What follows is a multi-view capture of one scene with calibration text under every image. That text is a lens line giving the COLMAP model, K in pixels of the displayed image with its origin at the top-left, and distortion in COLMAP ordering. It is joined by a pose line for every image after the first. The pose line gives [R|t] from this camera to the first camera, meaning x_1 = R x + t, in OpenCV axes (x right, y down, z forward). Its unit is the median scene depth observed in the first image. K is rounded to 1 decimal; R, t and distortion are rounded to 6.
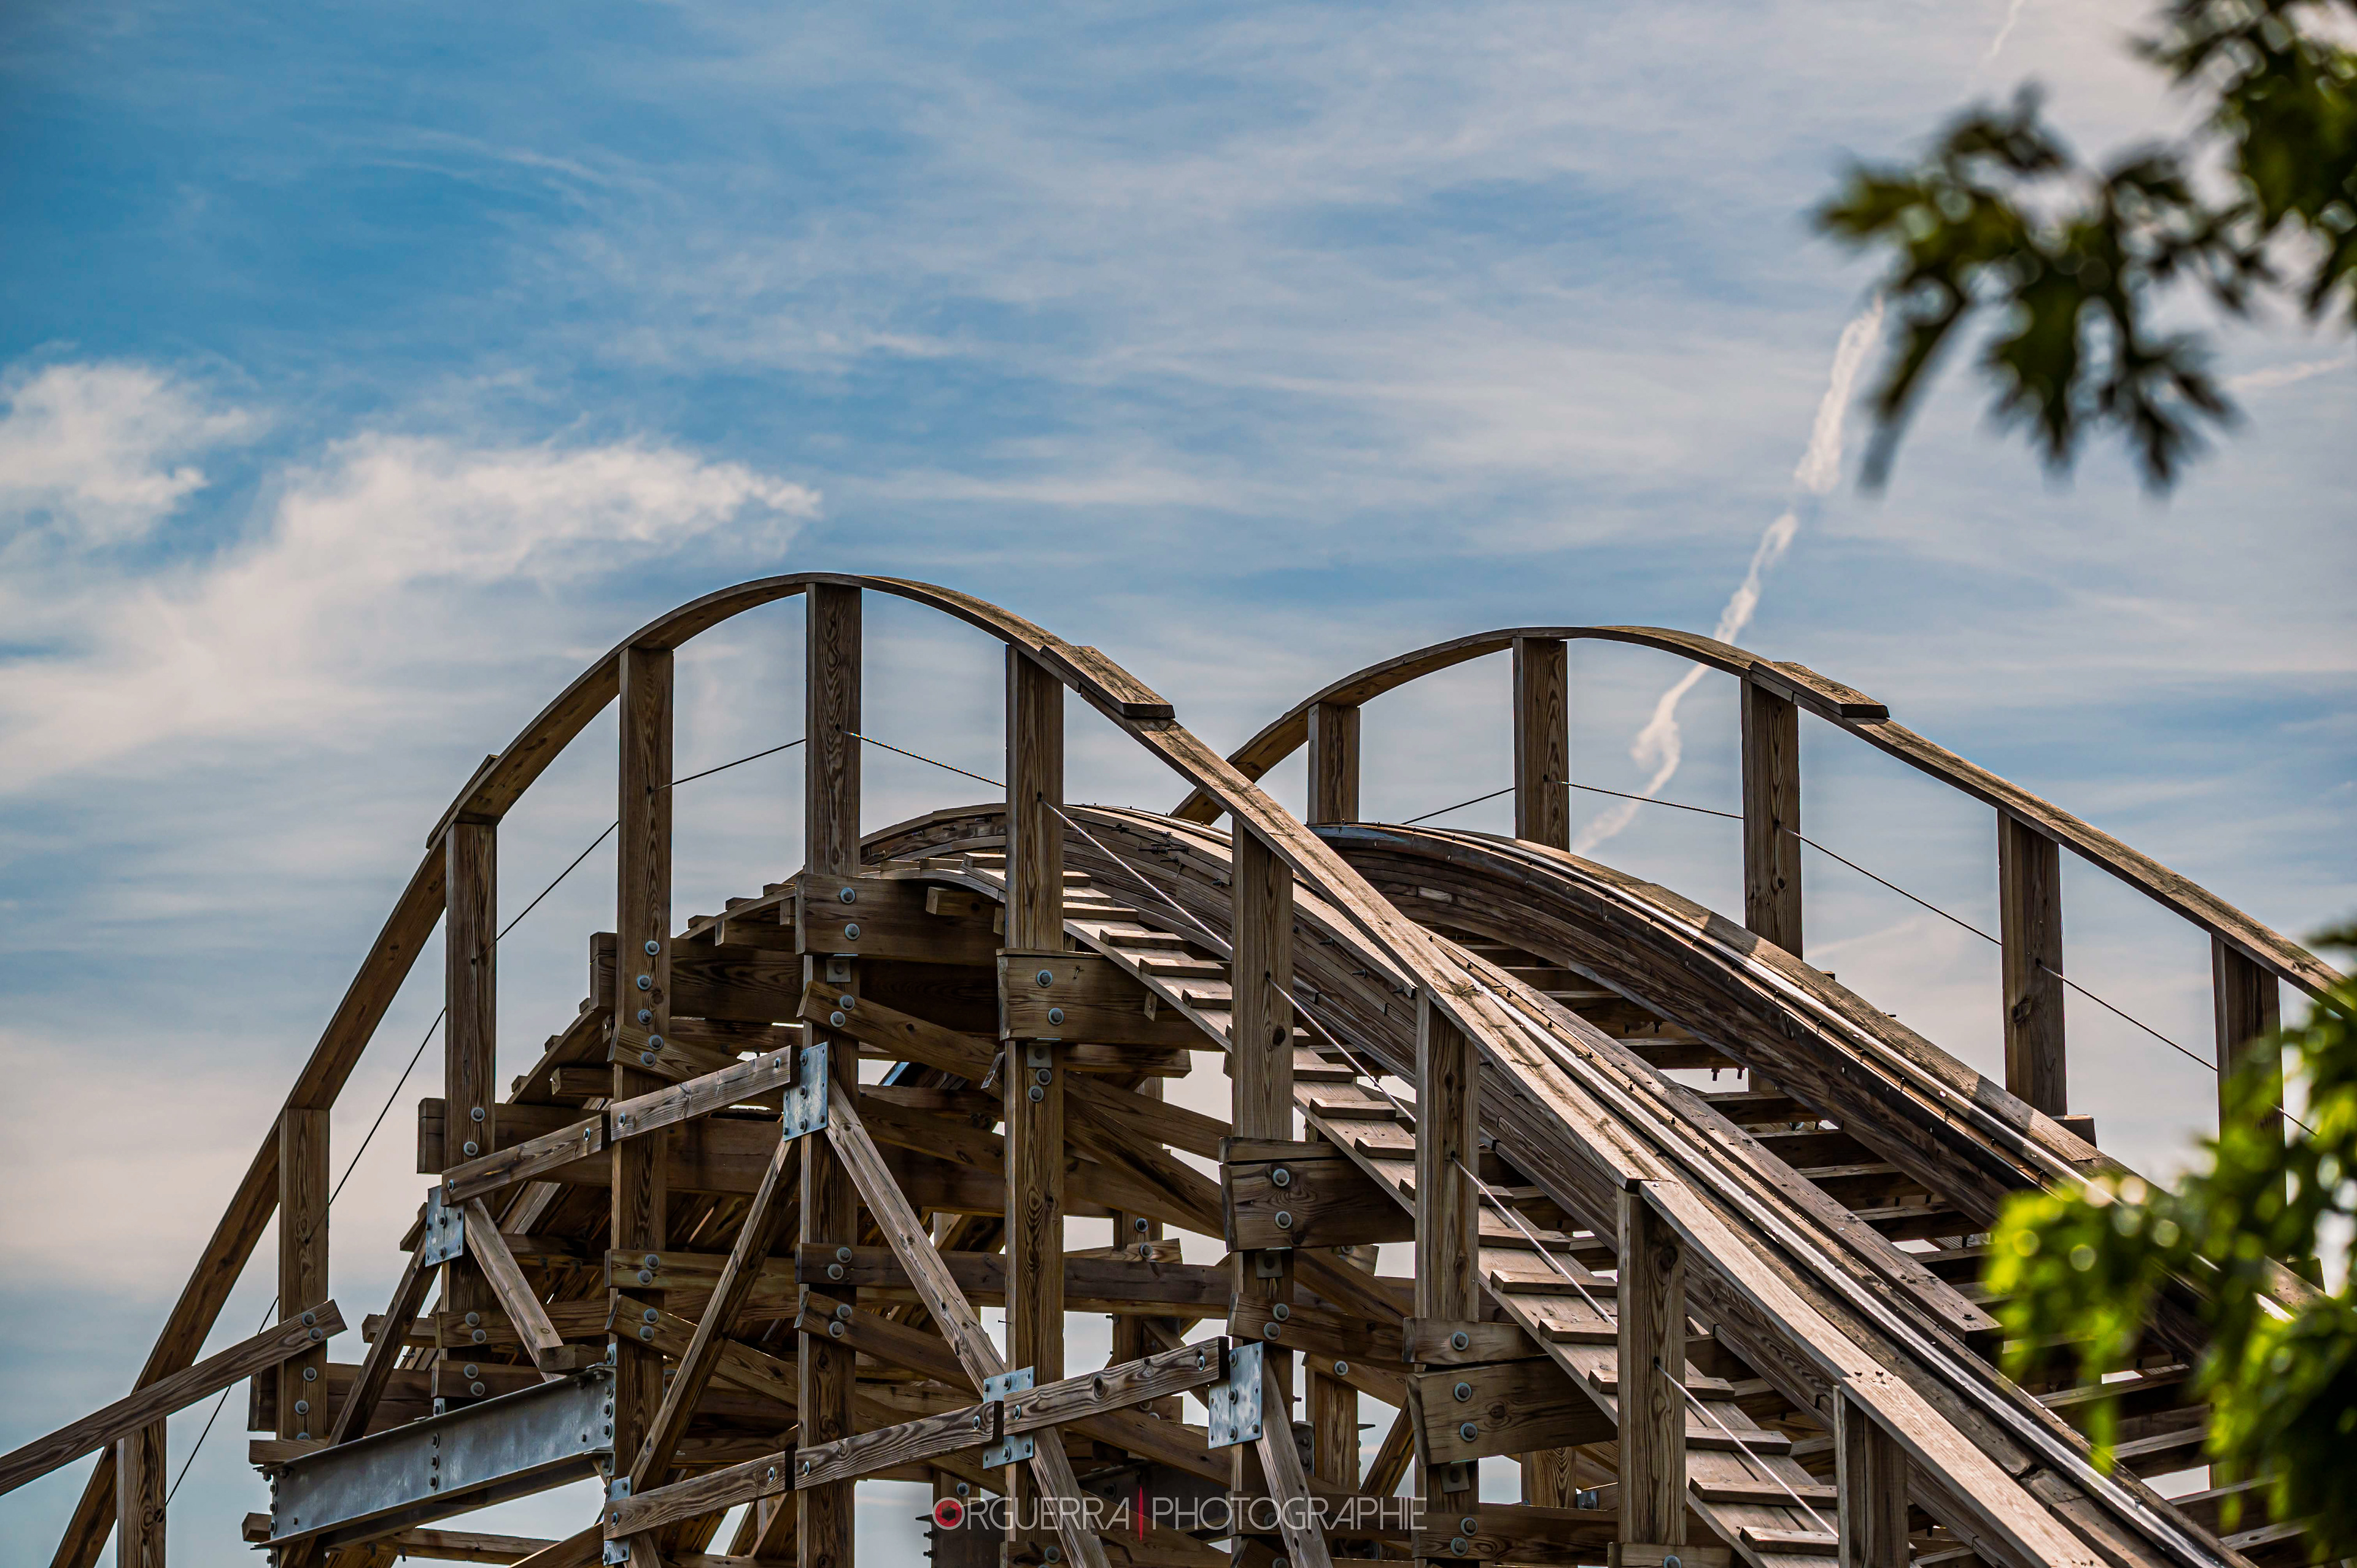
lens RADIAL K [[10089.0, 0, 1178.3], [0, 10089.0, 783.8], [0, 0, 1]] dist [0.924260, 0.000000]
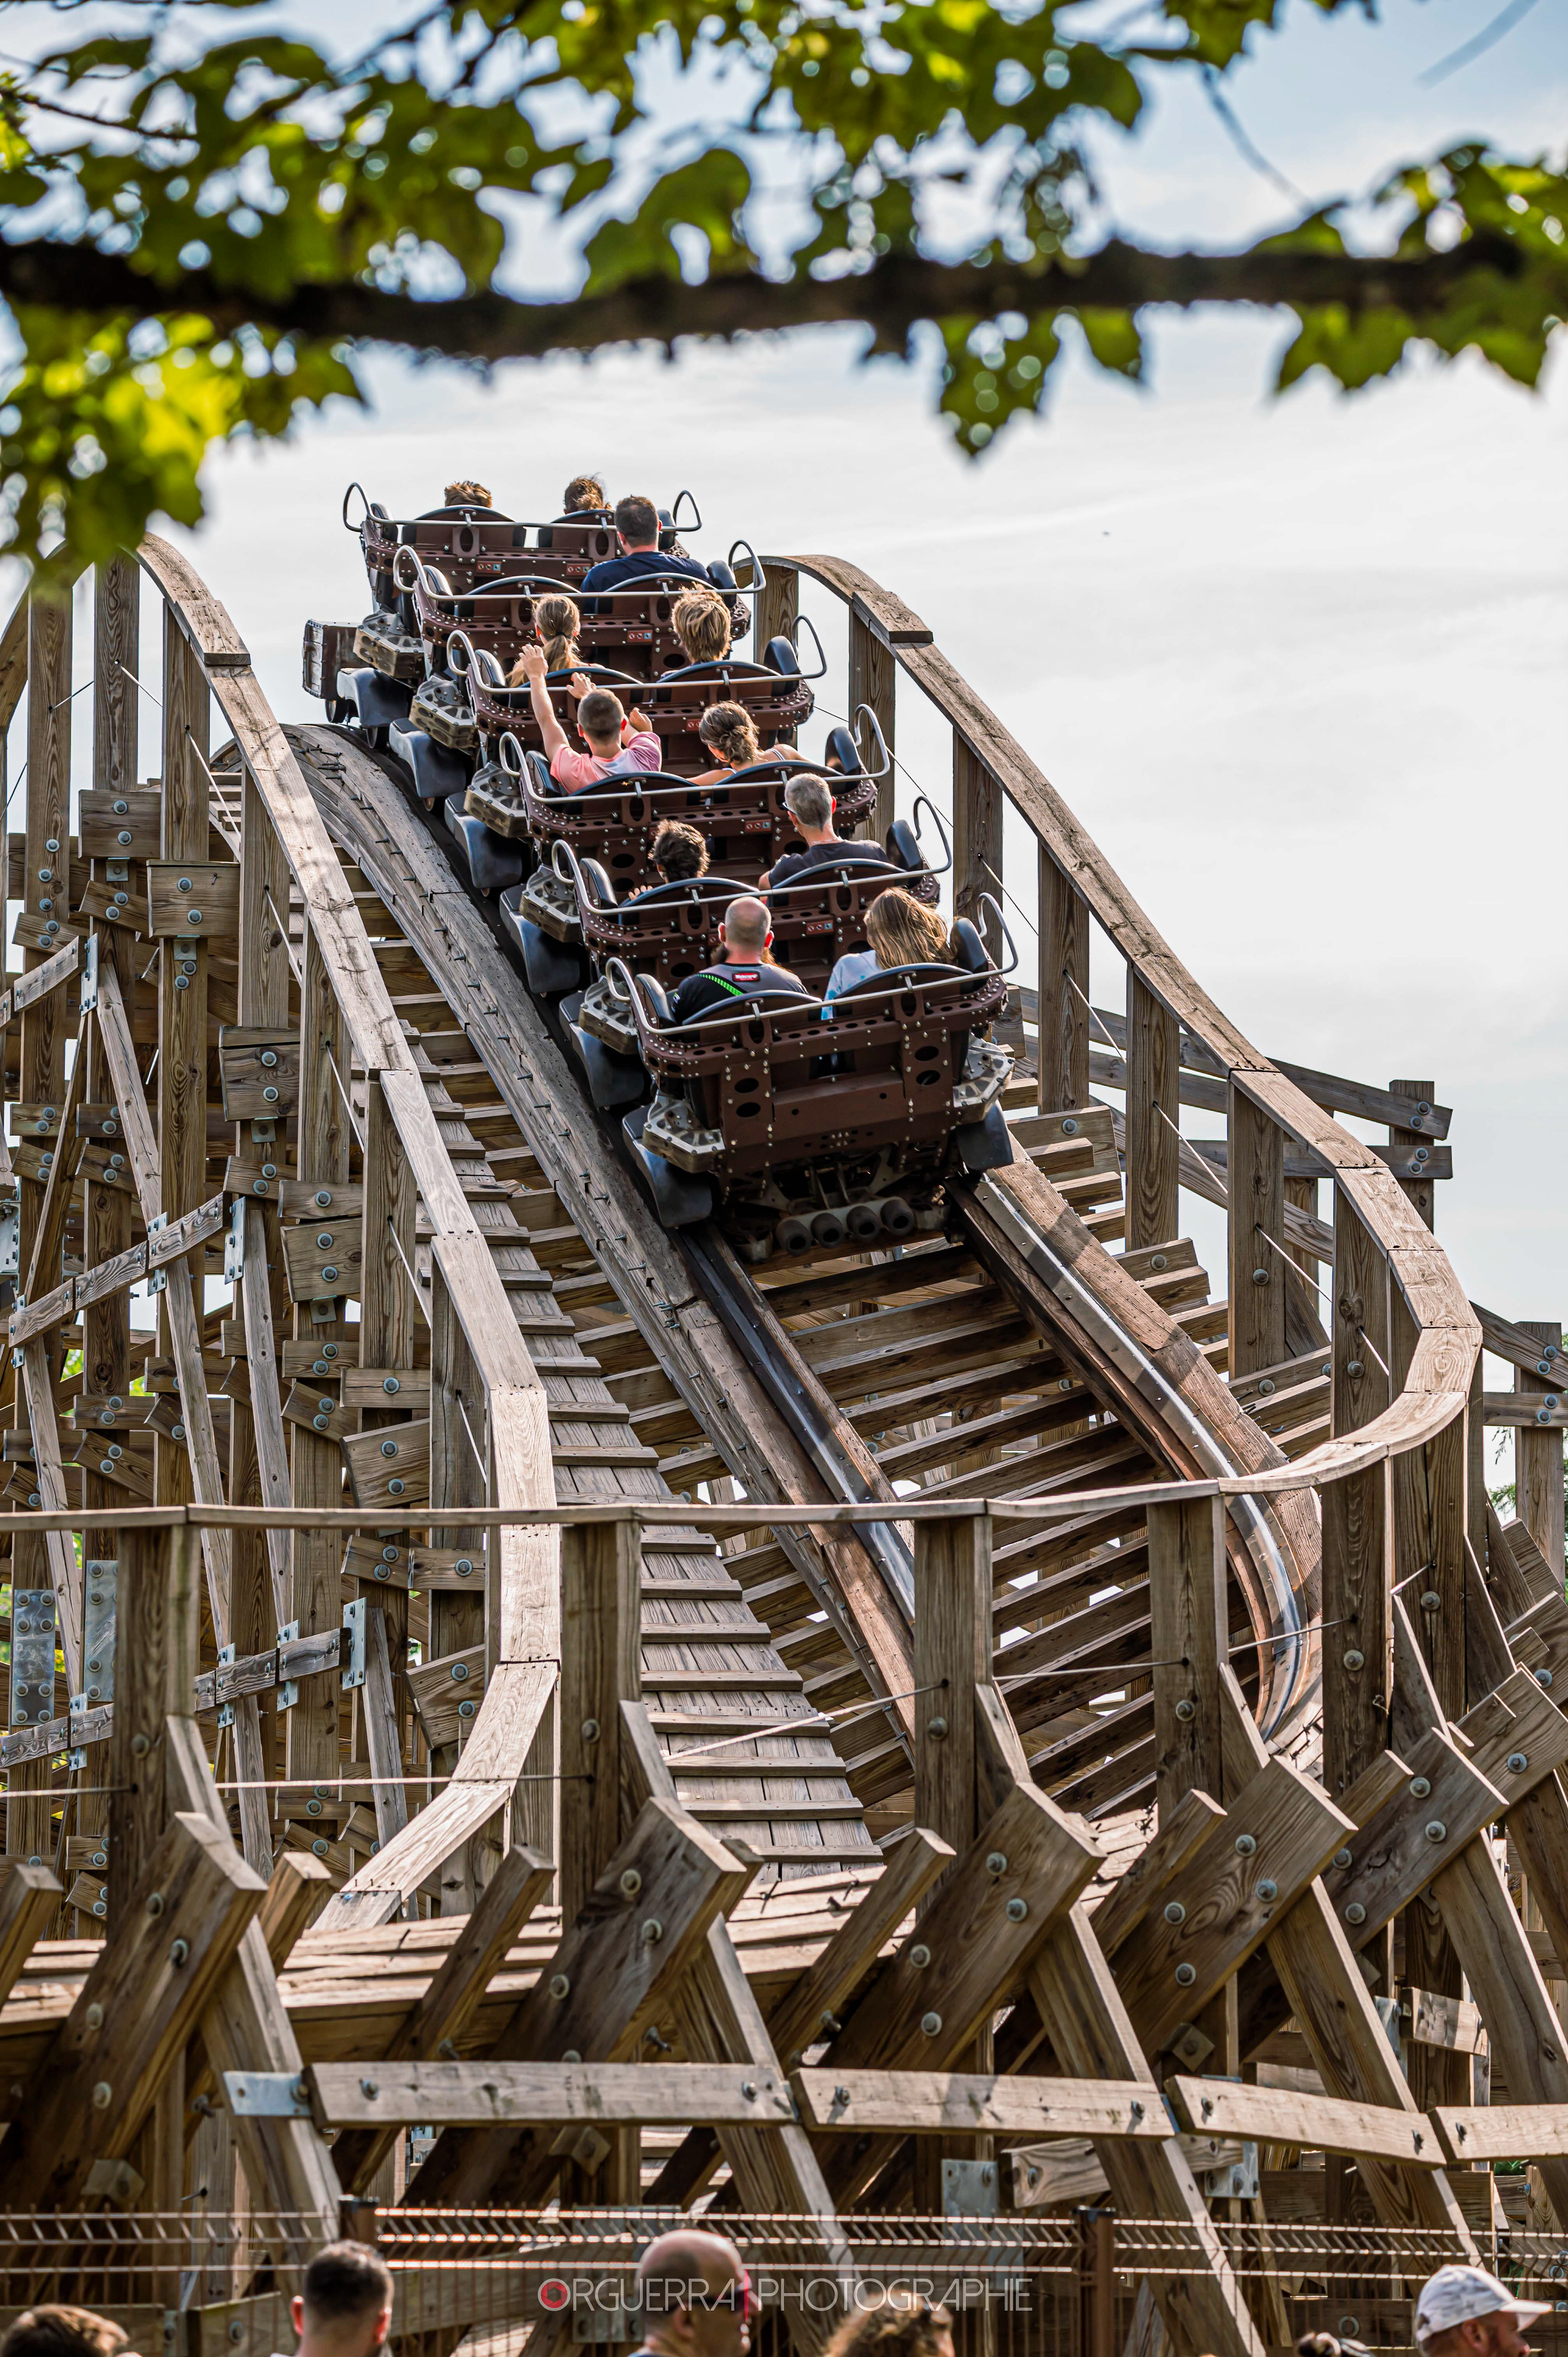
lens RADIAL K [[10088.8, 0, 784.0], [0, 10088.8, 1179.1], [0, 0, 1]] dist [0.924260, 0.000000]
pose [[0.982500, -0.014420, -0.185703, 0.275081], [0.027193, 0.997421, 0.066416, -0.023189], [0.184266, -0.070303, 0.980359, -0.152381]]
